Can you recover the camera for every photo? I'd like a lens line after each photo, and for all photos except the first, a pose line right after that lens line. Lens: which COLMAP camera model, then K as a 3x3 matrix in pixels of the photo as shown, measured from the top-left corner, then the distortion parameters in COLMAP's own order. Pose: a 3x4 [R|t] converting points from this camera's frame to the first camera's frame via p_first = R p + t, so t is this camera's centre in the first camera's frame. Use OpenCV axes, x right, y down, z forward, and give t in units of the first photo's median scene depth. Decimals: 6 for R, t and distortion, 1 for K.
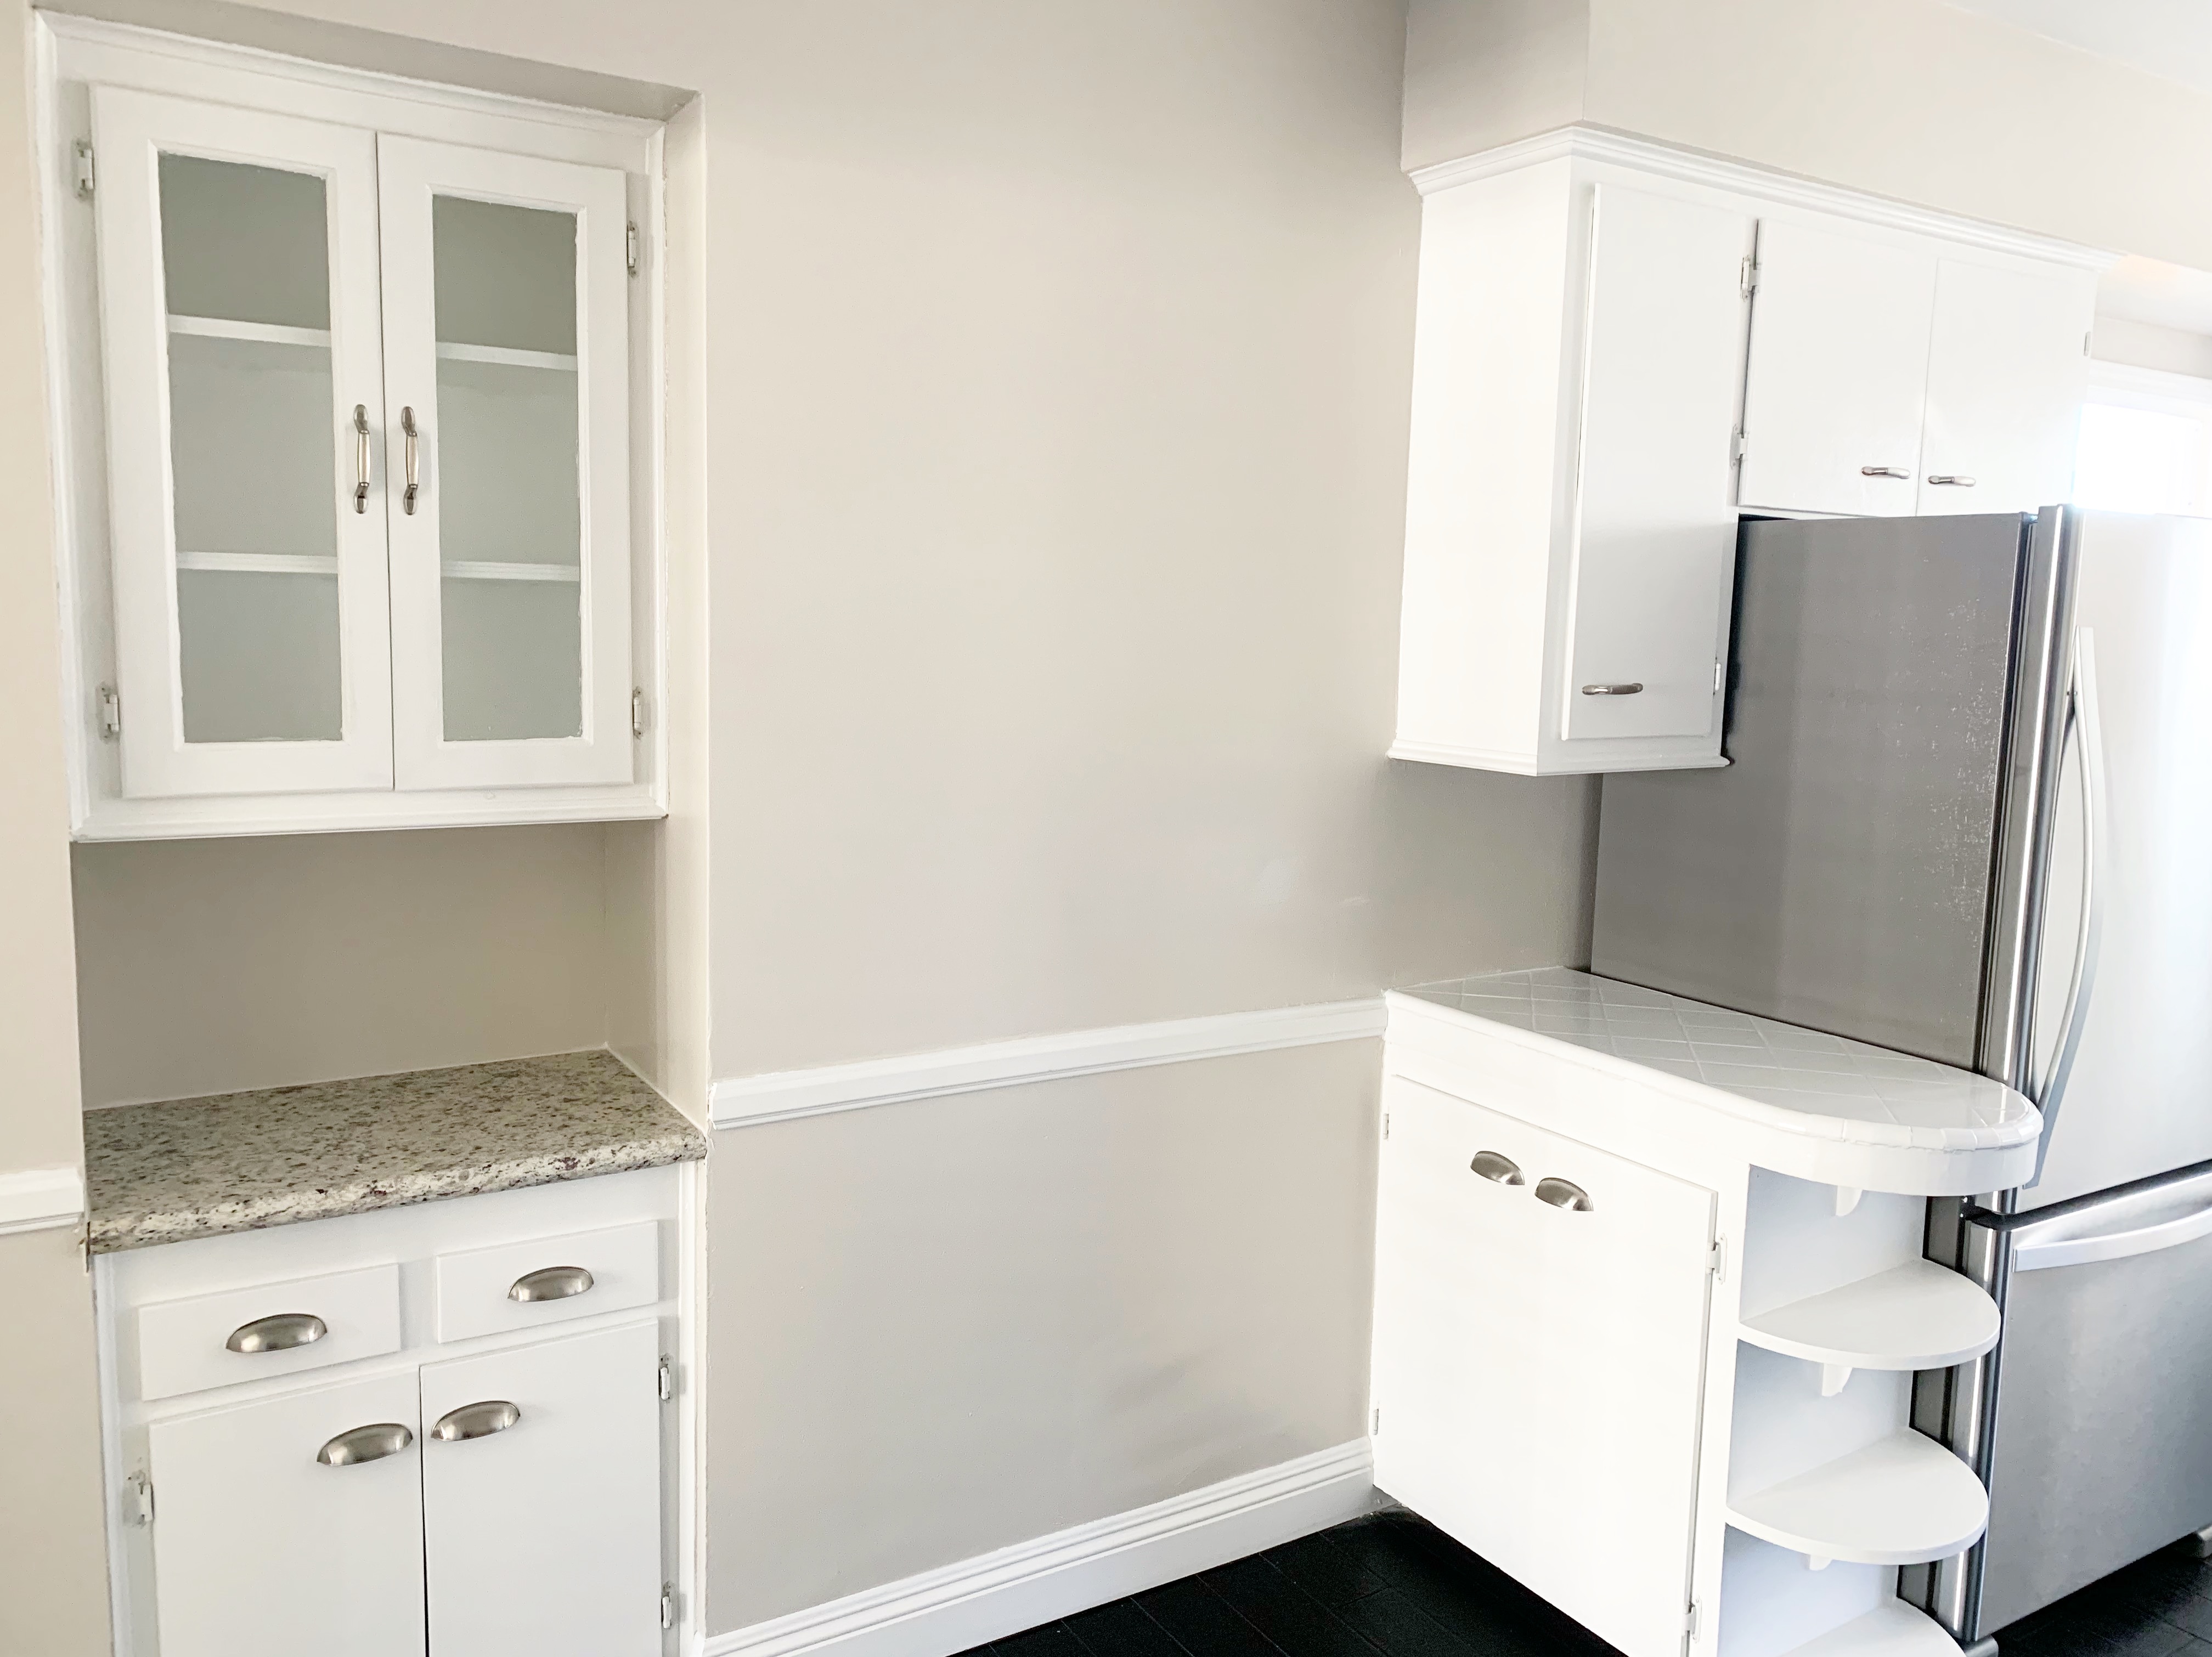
lens RADIAL K [[1697.4, 0, 1106.0], [0, 1697.4, 828.5], [0, 0, 1]] dist [-0.007915, -0.008678]
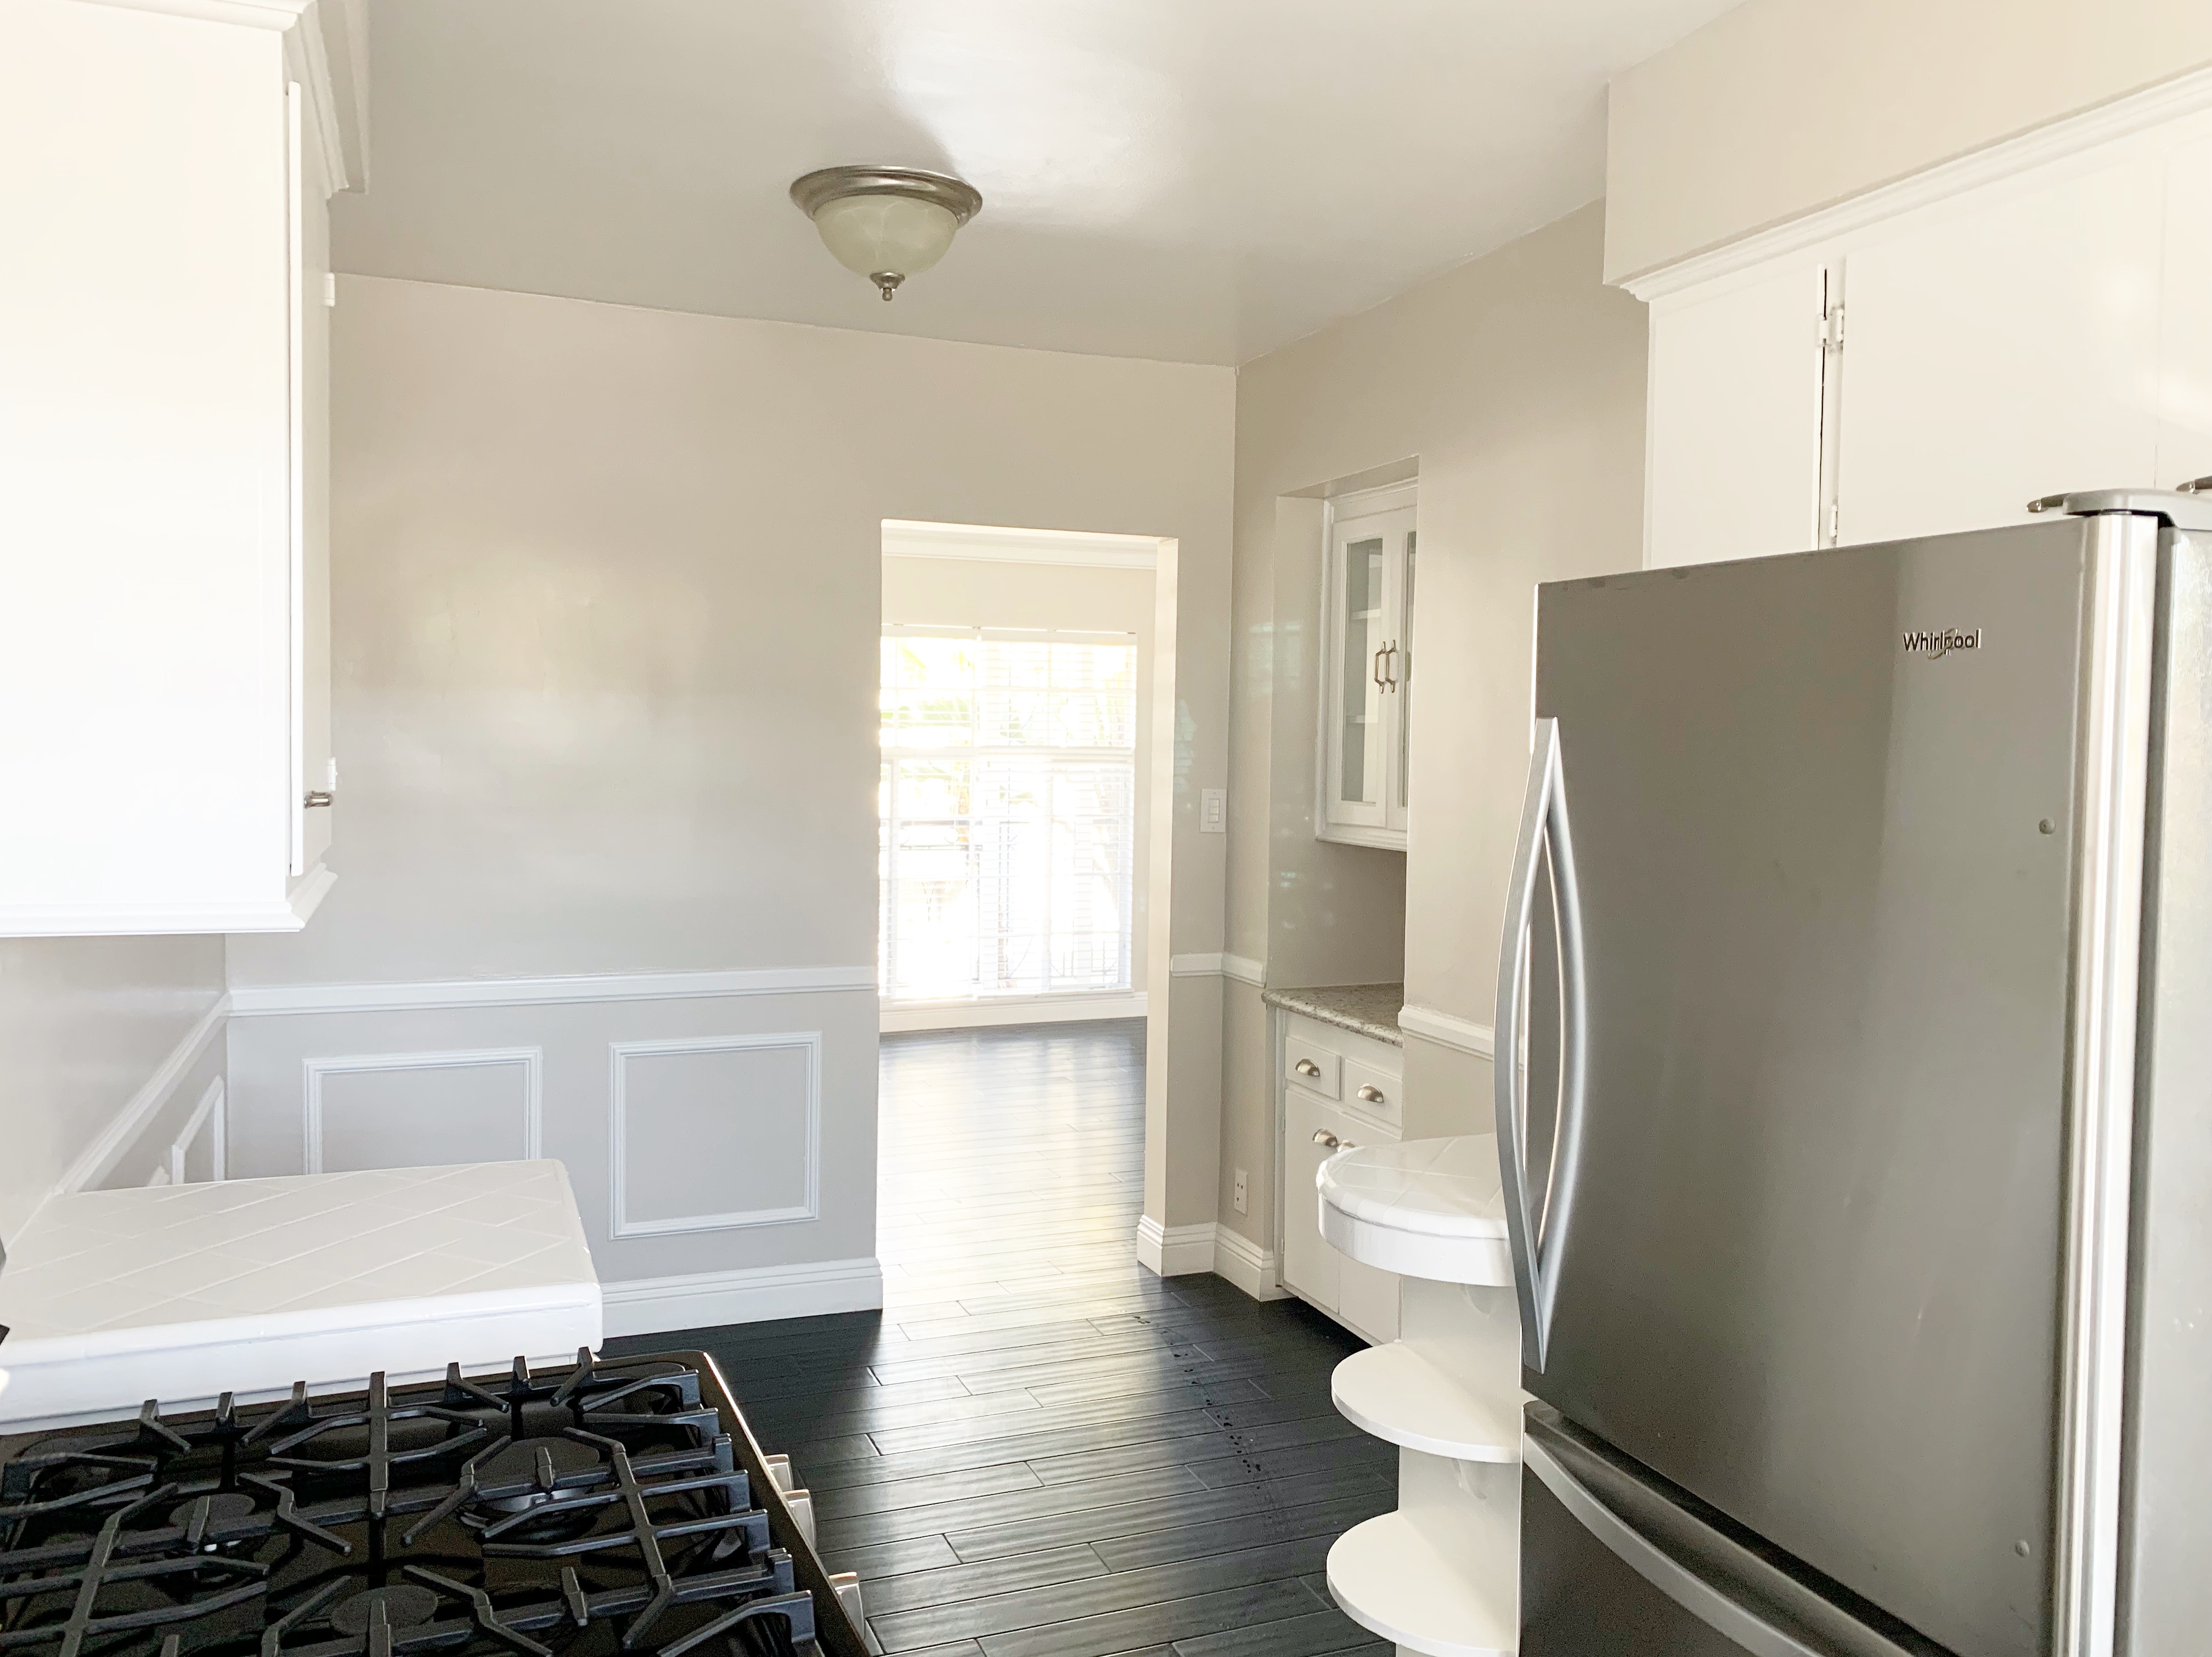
lens RADIAL K [[1697.4, 0, 1106.0], [0, 1697.4, 828.5], [0, 0, 1]] dist [-0.007915, -0.008678]
pose [[-0.178173, 0.029824, -0.983547, 1.664050], [-0.137355, 0.989001, 0.054872, -0.090098], [0.974366, 0.144872, -0.172116, 1.055158]]
